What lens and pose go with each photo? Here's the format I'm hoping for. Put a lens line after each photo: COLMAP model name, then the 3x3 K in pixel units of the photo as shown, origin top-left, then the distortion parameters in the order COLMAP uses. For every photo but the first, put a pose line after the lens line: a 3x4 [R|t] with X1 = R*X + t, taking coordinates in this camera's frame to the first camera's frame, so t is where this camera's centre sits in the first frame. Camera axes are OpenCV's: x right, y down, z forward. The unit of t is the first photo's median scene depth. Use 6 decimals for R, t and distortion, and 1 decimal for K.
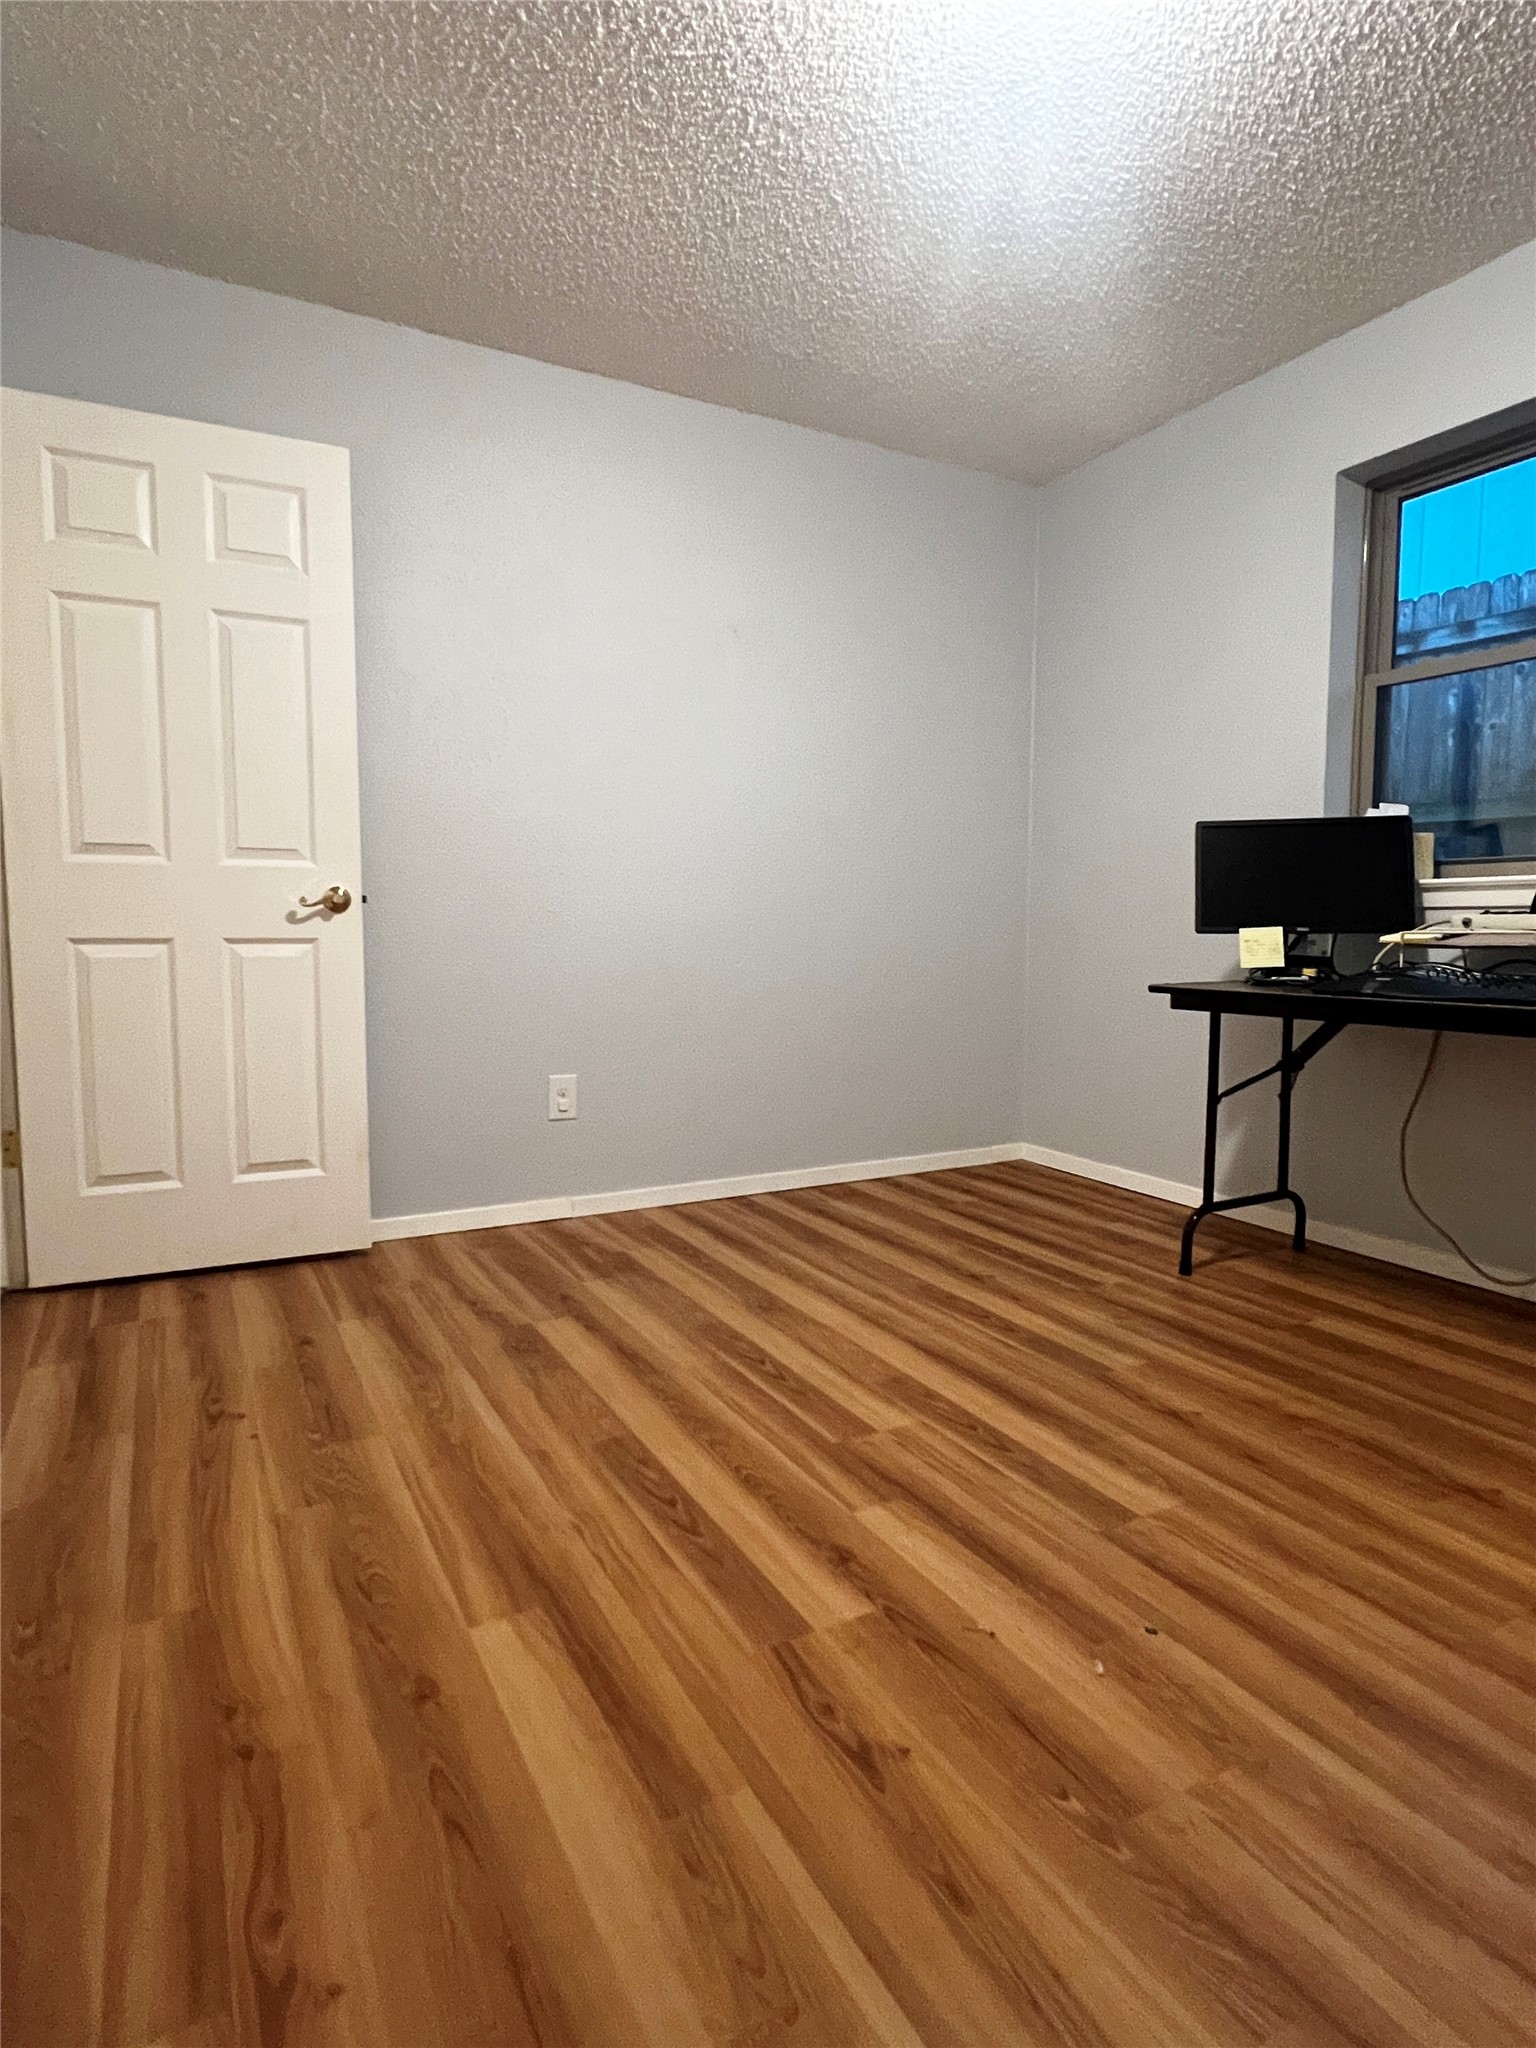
lens RADIAL K [[1100.6, 0, 762.8], [0, 1100.6, 1016.2], [0, 0, 1]] dist [-0.001450, -0.000419]
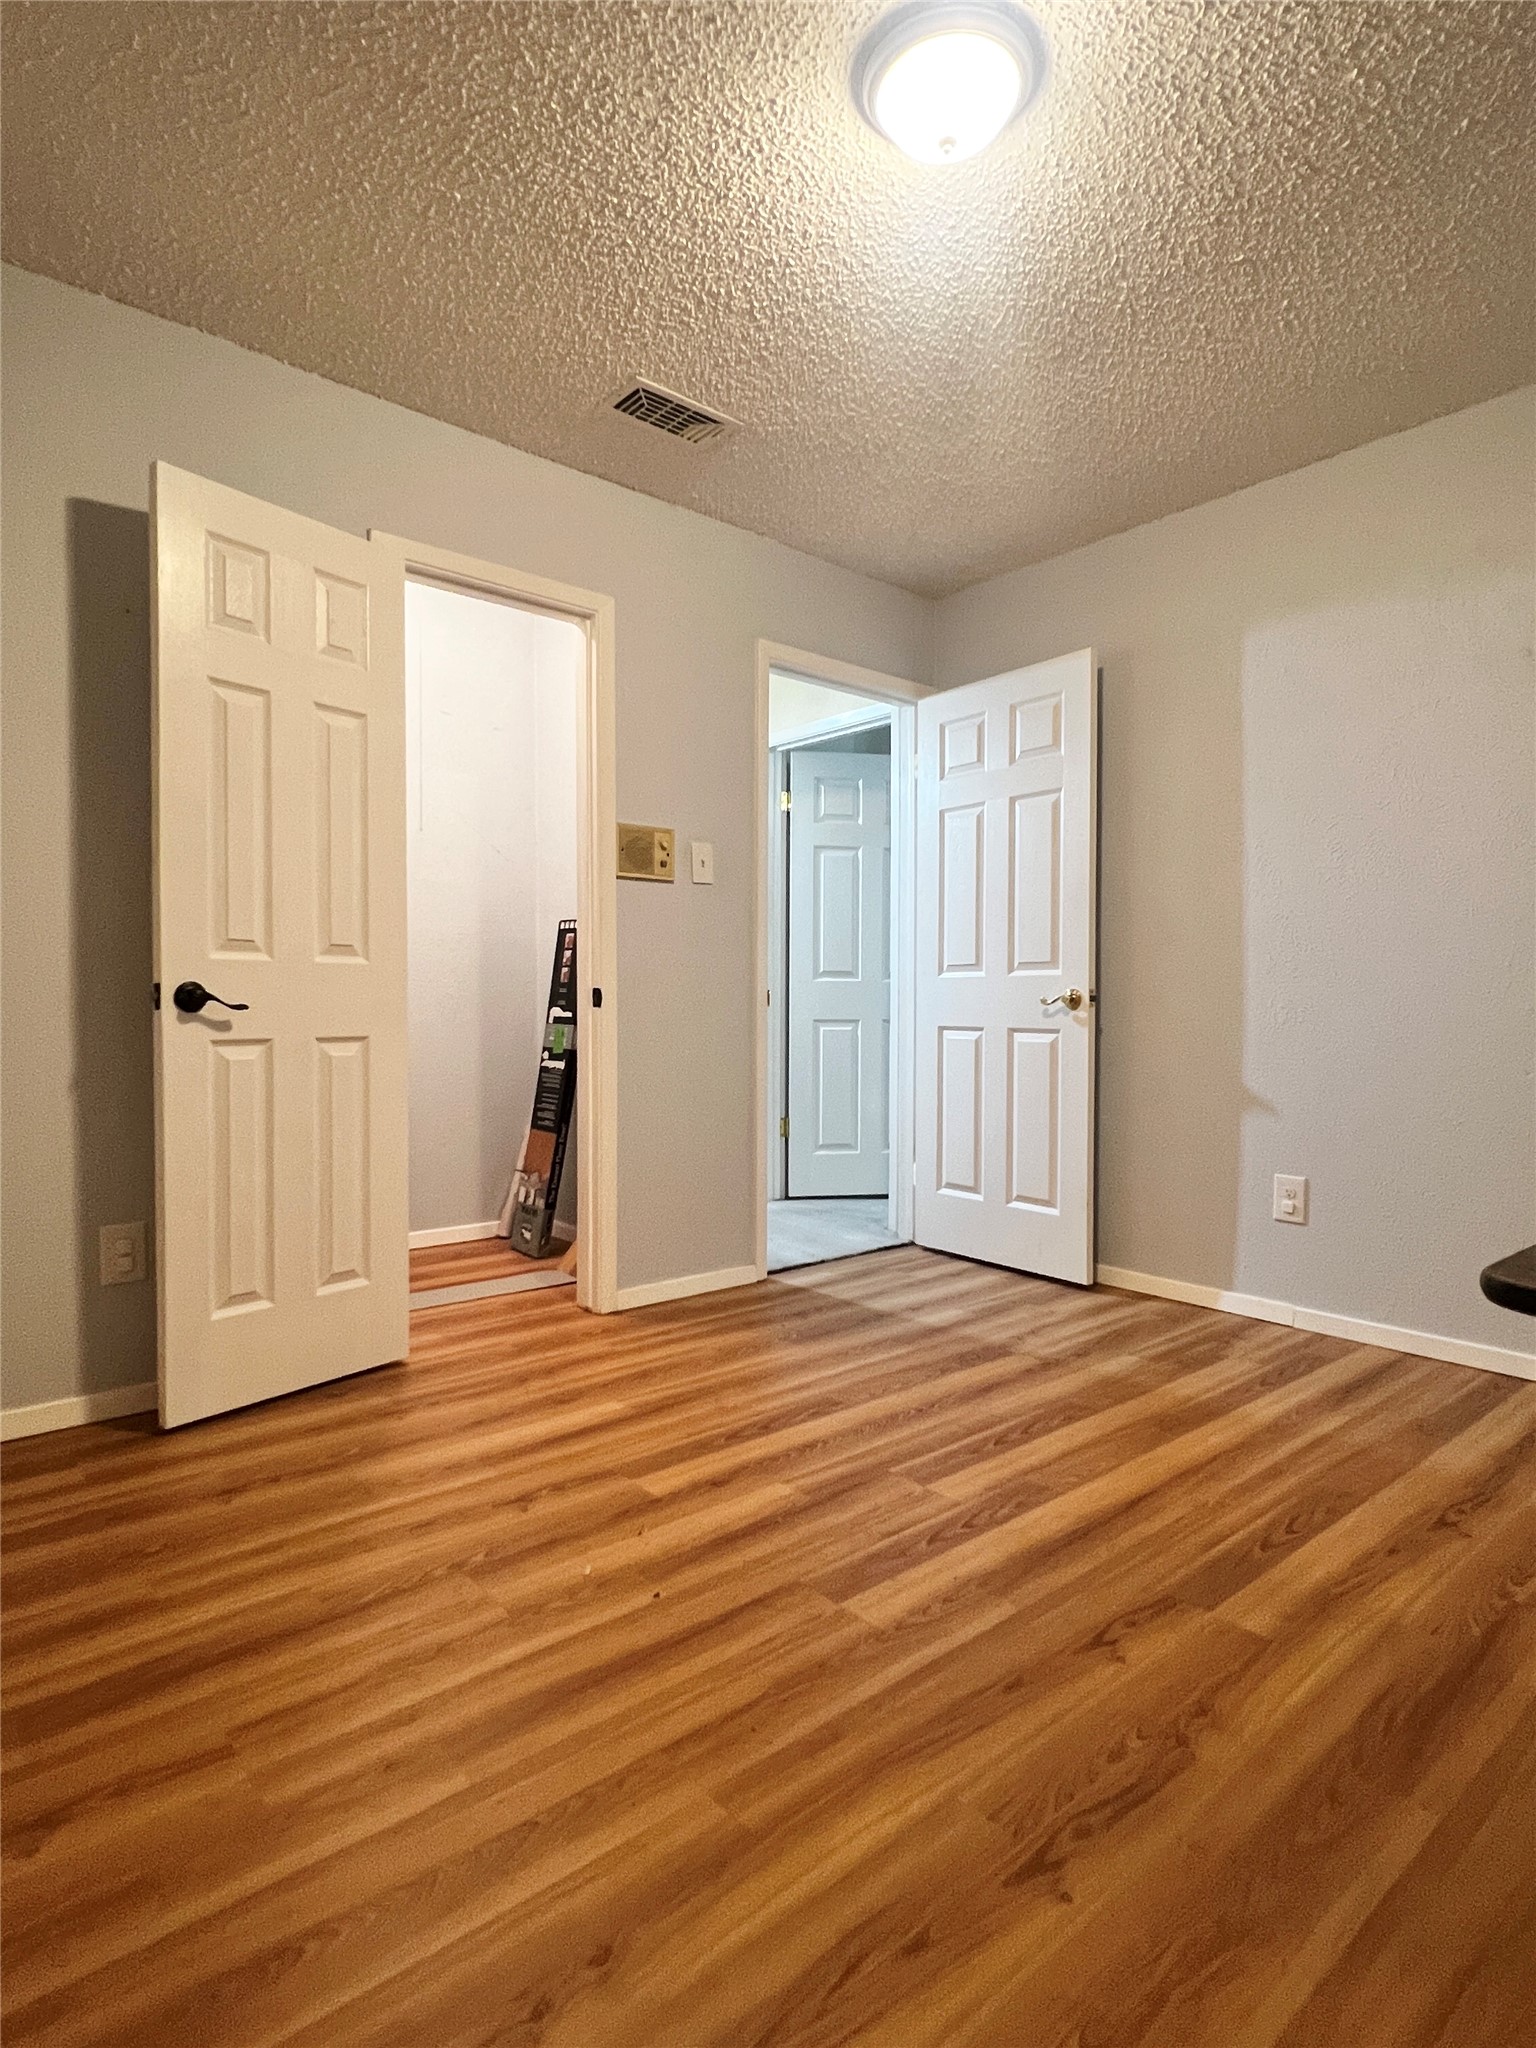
lens RADIAL K [[1100.6, 0, 764.9], [0, 1100.6, 1022.8], [0, 0, 1]] dist [-0.001450, -0.000419]
pose [[0.211707, 0.014611, -0.977224, 1.056290], [-0.085996, 0.996288, -0.003735, -0.058909], [0.973542, 0.084828, 0.212177, 0.535557]]
